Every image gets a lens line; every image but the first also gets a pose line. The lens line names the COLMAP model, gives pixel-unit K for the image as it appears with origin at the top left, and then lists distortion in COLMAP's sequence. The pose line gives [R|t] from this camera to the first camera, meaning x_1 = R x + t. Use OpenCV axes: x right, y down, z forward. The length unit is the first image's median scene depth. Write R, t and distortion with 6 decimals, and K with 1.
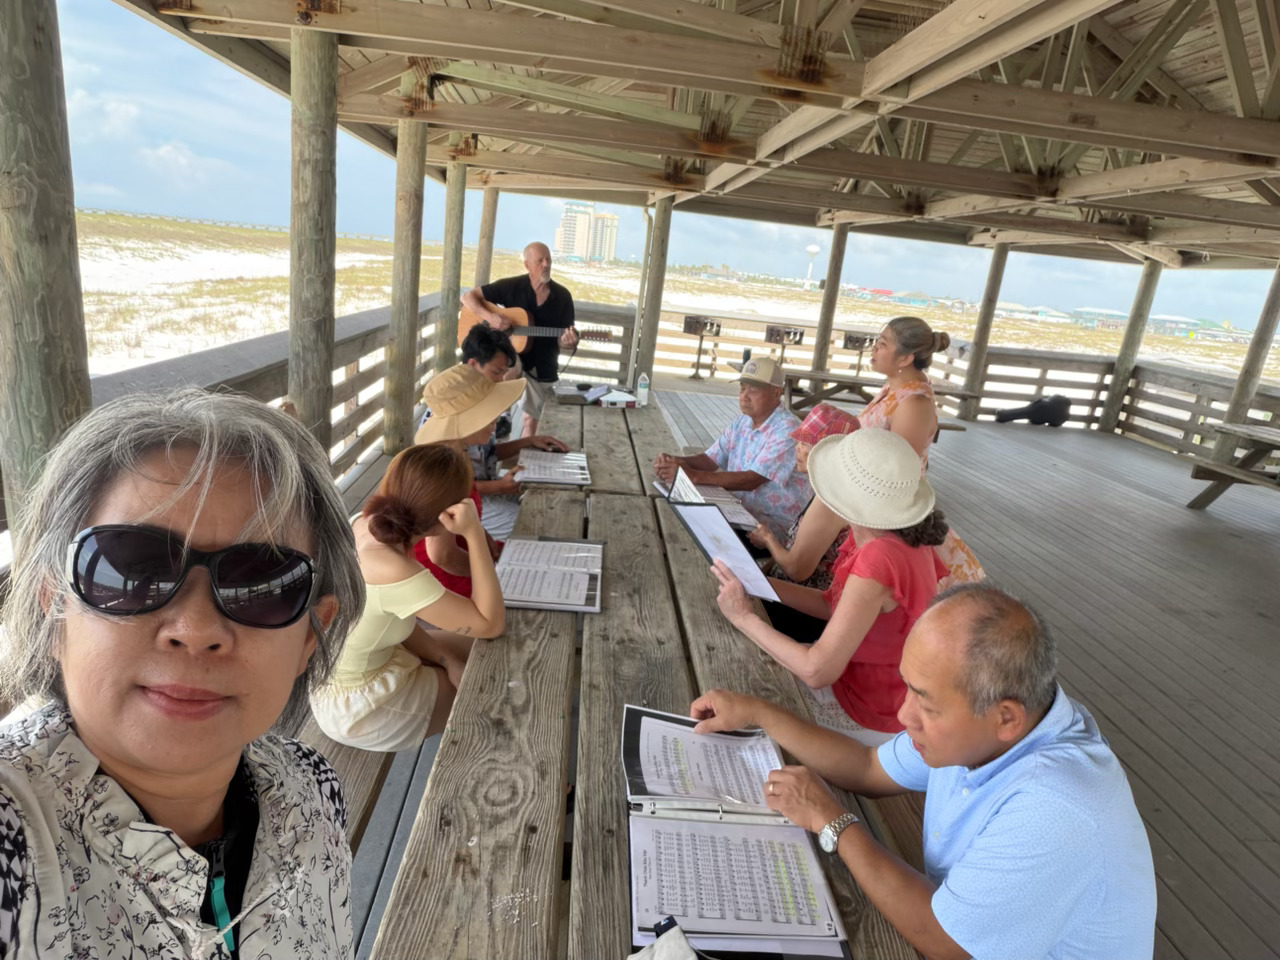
lens RADIAL K [[766.8, 0, 633.0], [0, 766.8, 476.0], [0, 0, 1]] dist [-0.018741, -0.000669]
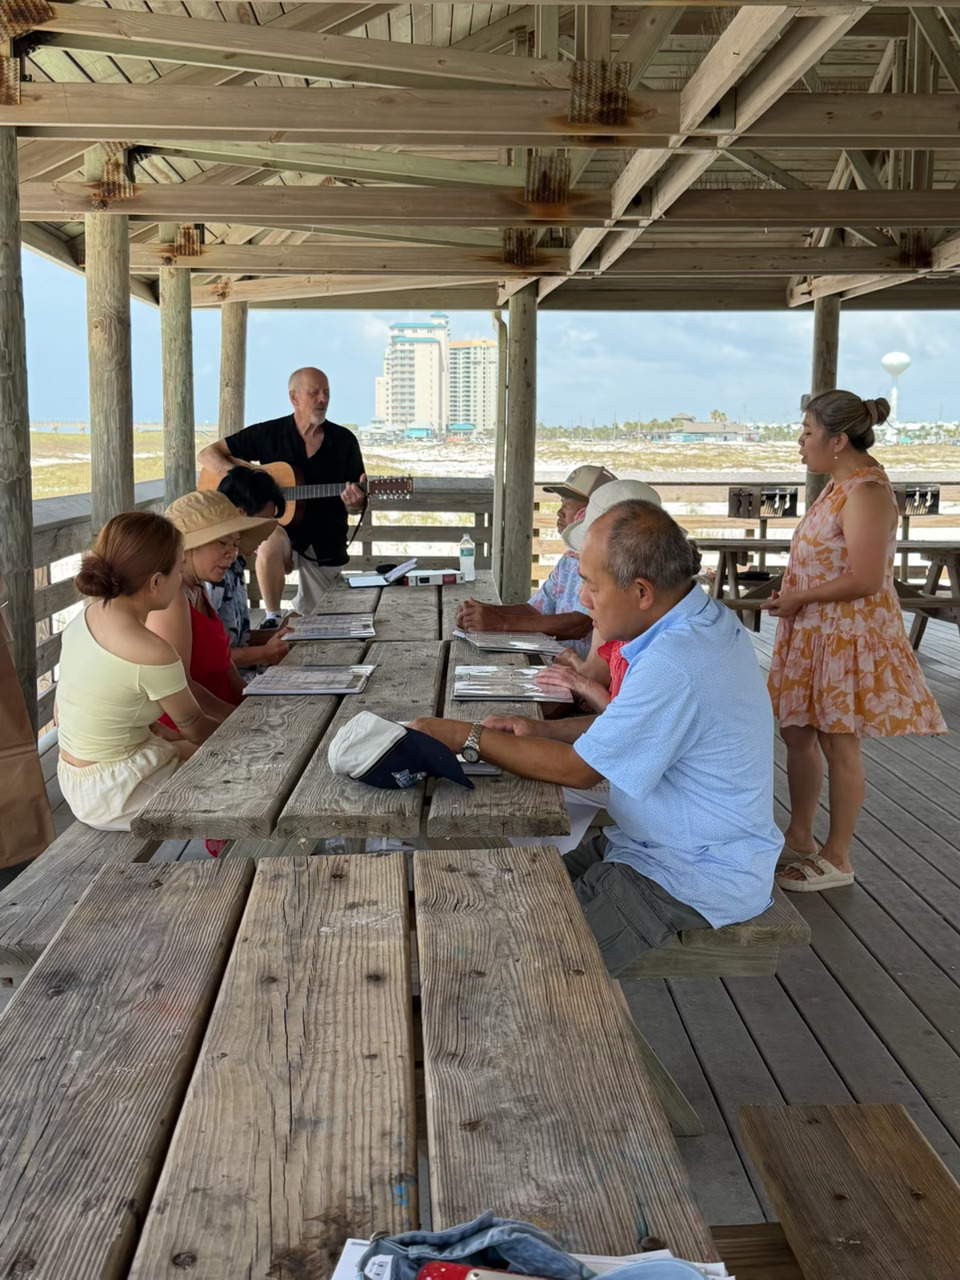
lens RADIAL K [[1592.9, 0, 488.4], [0, 1592.9, 634.4], [0, 0, 1]] dist [0.164212, 0.000000]
pose [[0.994601, -0.095051, -0.041639, 0.059025], [0.088053, 0.985352, -0.146043, 0.114931], [0.054910, 0.141589, 0.988402, -0.286129]]
